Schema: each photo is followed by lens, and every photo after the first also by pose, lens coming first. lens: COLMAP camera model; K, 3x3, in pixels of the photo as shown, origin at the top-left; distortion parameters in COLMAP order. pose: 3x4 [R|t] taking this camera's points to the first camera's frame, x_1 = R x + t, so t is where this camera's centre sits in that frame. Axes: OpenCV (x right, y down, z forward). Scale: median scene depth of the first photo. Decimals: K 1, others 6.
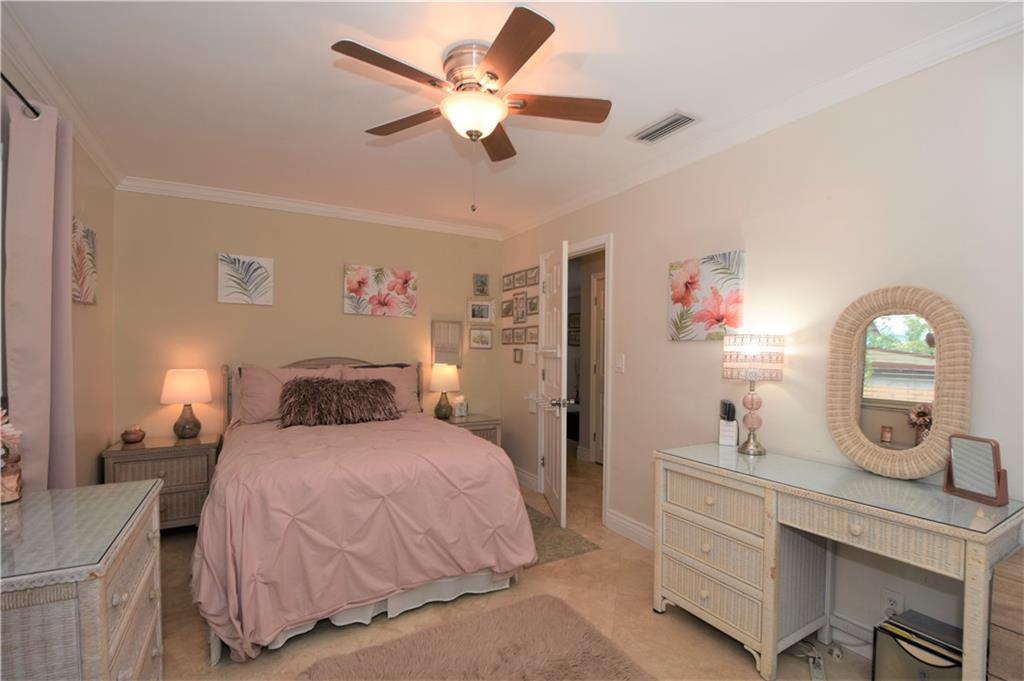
lens RADIAL K [[459.0, 0, 509.4], [0, 459.0, 354.5], [0, 0, 1]] dist [-0.000381, -0.000272]
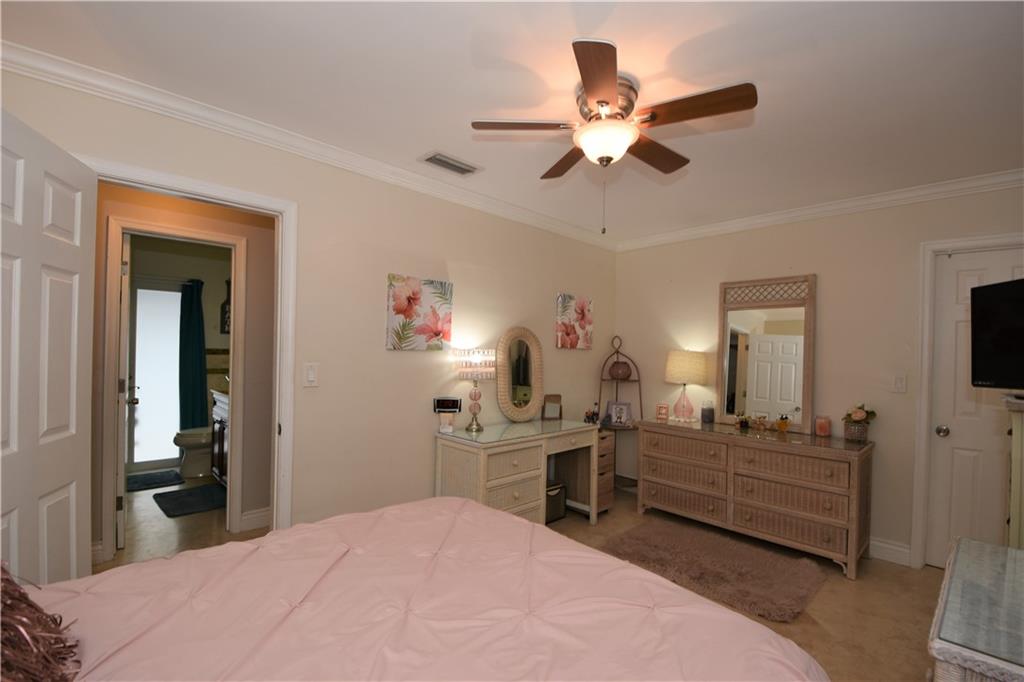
lens RADIAL K [[459.0, 0, 509.4], [0, 459.0, 355.0], [0, 0, 1]] dist [-0.000381, -0.000272]
pose [[-0.232264, -0.013567, 0.972558, -0.797121], [-0.004937, 0.999906, 0.012769, -0.036395], [-0.972640, -0.001836, -0.232310, 1.104538]]
